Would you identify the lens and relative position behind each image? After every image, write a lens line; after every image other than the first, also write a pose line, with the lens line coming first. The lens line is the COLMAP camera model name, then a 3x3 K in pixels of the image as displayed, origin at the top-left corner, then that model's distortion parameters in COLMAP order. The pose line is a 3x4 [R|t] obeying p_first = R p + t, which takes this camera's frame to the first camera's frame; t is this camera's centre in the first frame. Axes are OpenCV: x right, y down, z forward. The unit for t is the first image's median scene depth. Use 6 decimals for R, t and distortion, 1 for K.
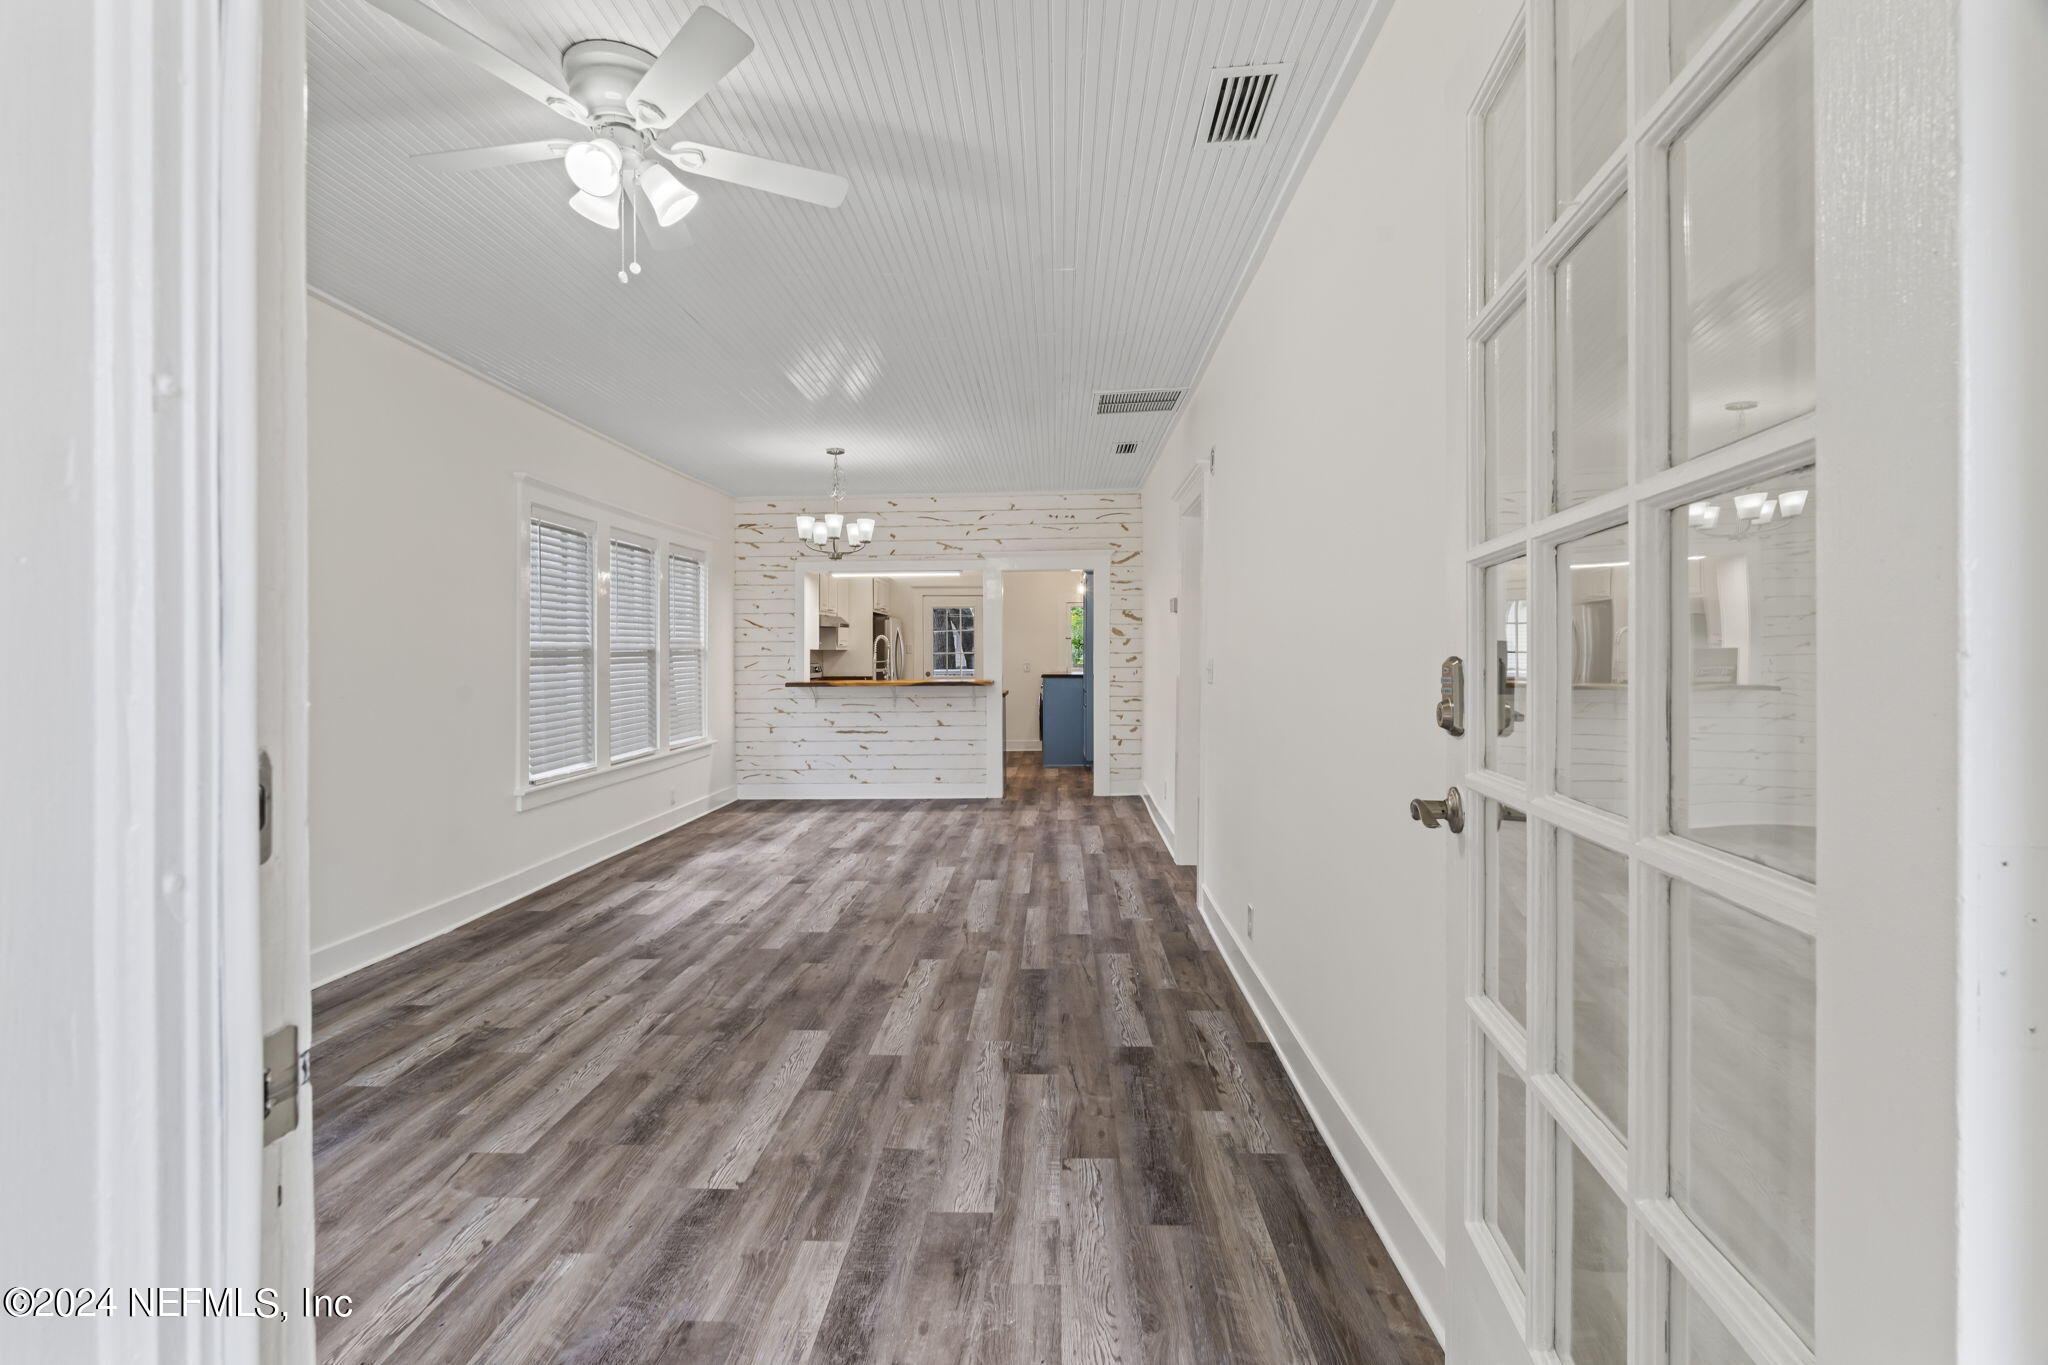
lens RADIAL K [[891.6, 0, 1012.3], [0, 891.6, 655.3], [0, 0, 1]] dist [-0.005401, -0.000697]
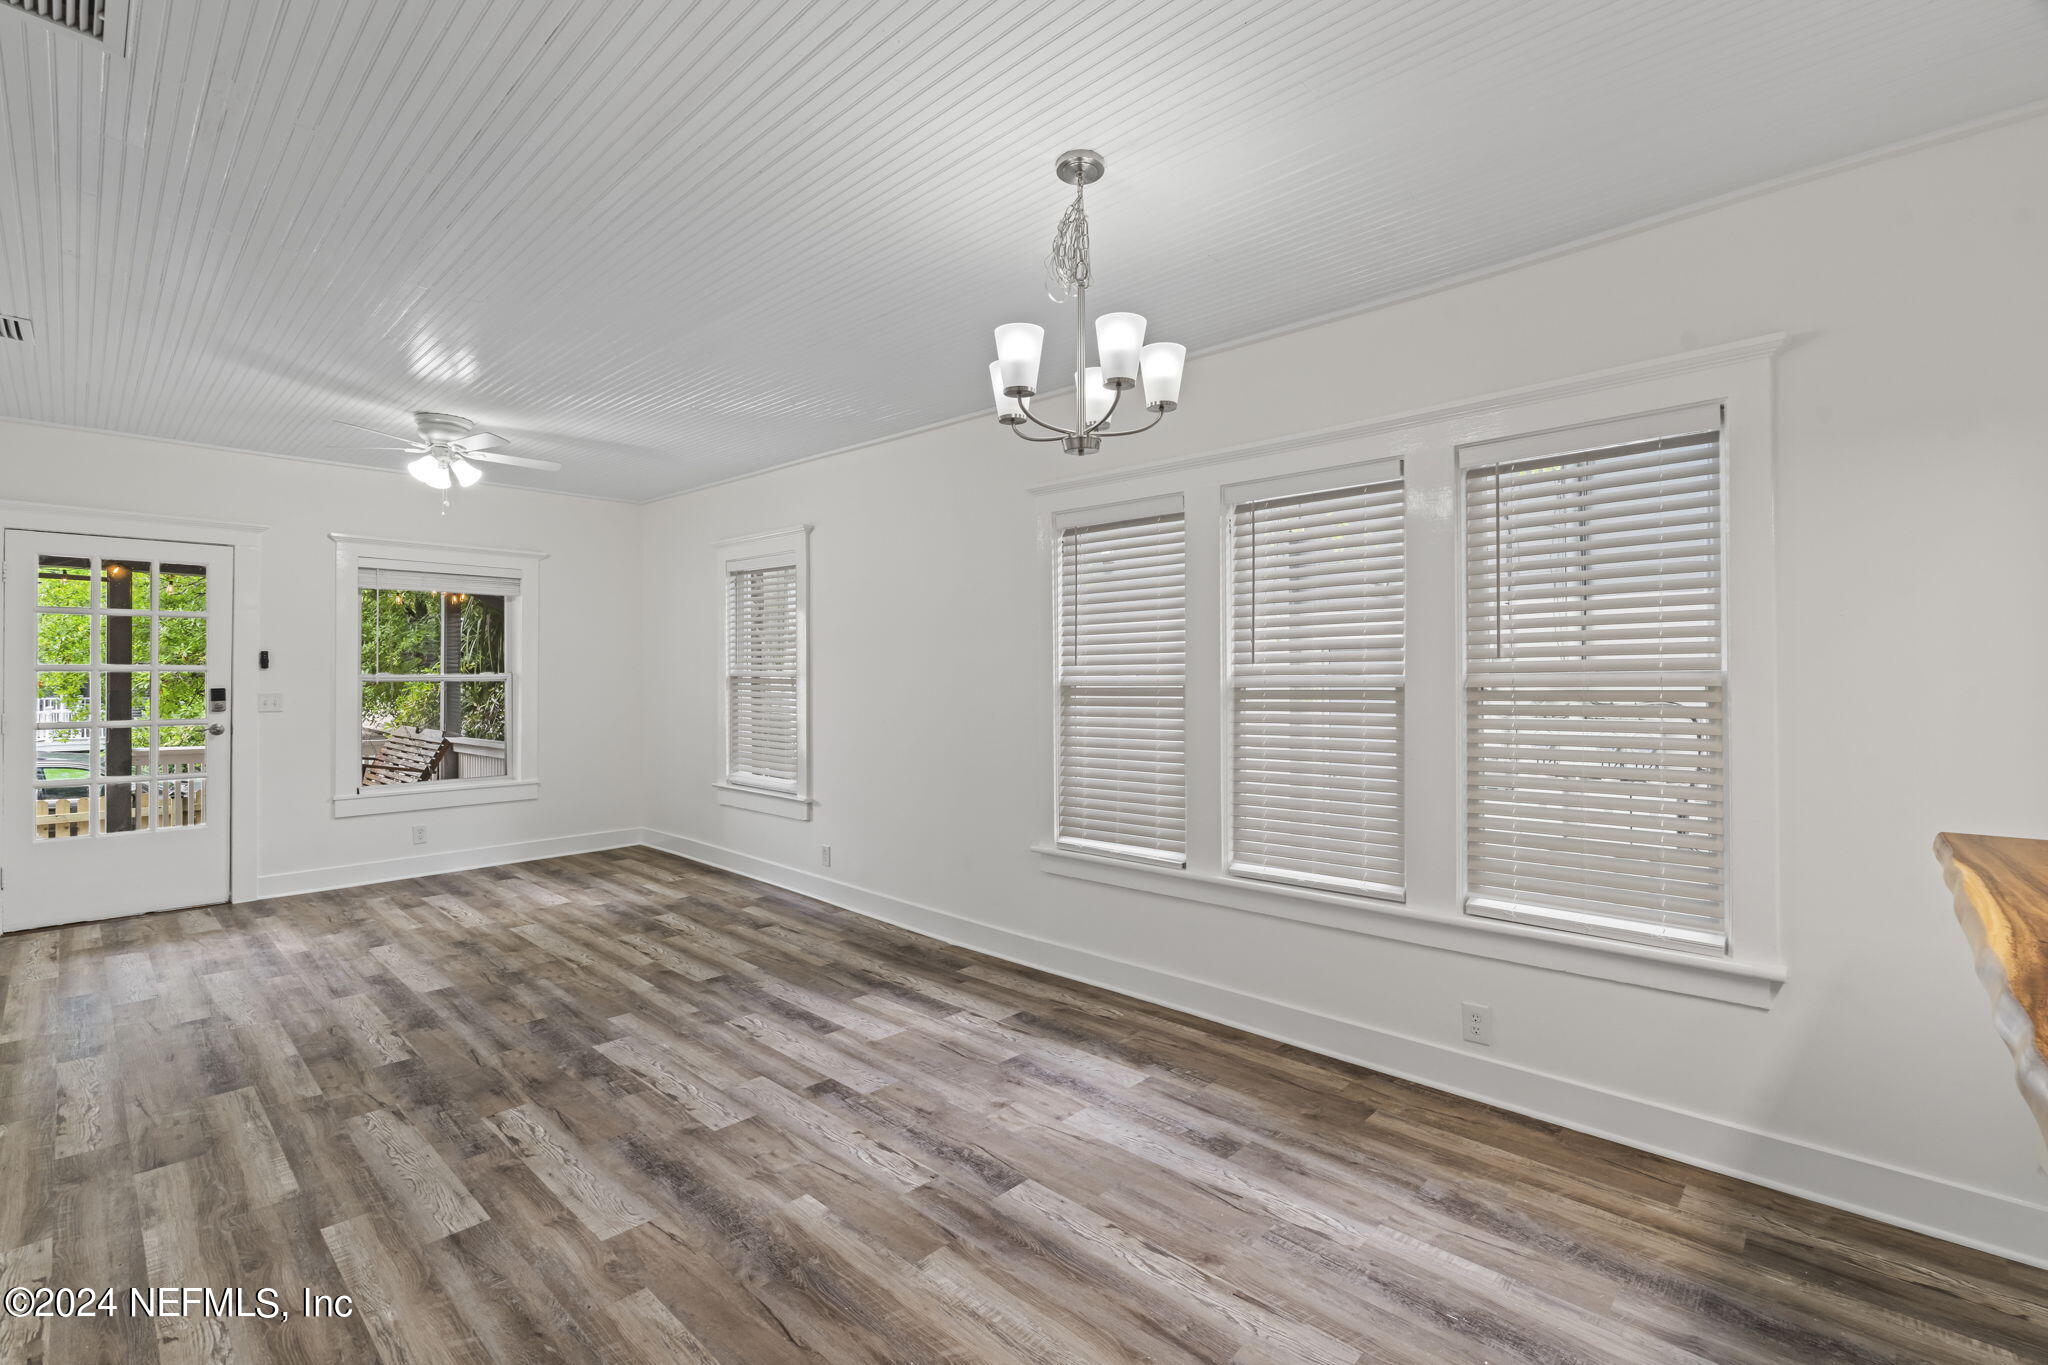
lens RADIAL K [[891.6, 0, 1016.5], [0, 891.6, 677.2], [0, 0, 1]] dist [-0.005401, -0.000697]
pose [[-0.645942, 0.006745, -0.763356, 0.176076], [0.004441, 0.999977, 0.005077, -0.027083], [0.763373, -0.000111, -0.645958, 2.059142]]
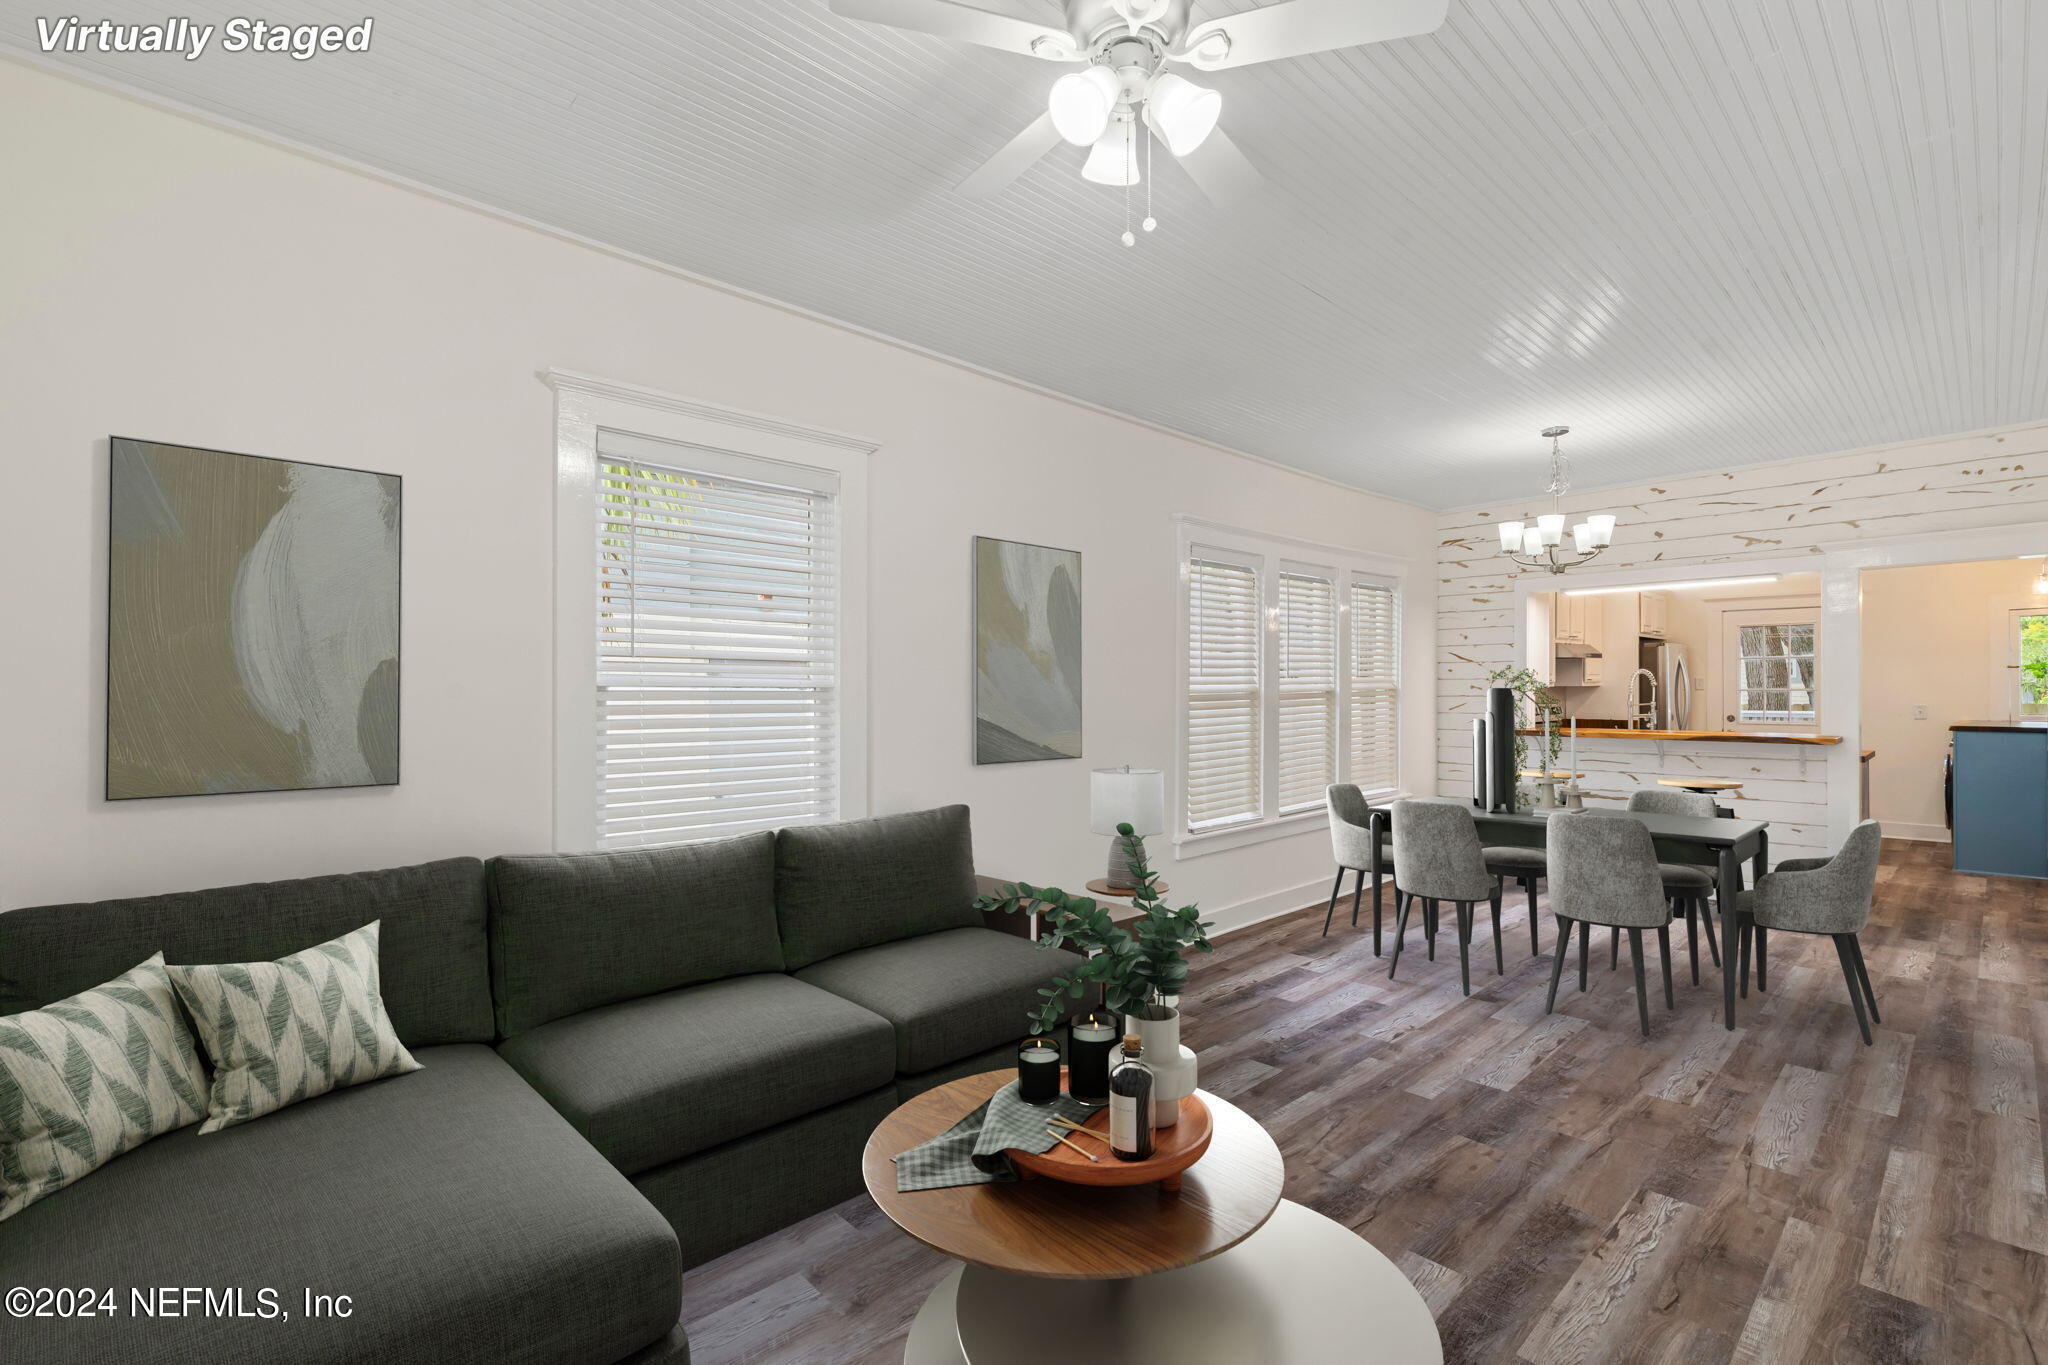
lens RADIAL K [[904.6, 0, 1027.7], [0, 904.6, 684.0], [0, 0, 1]] dist [-0.004929, 0.000048]
pose [[0.715397, 0.000326, -0.698718, 0.029994], [-0.000128, 1.000000, 0.000336, -0.023632], [0.698718, -0.000151, 0.715397, 0.231870]]
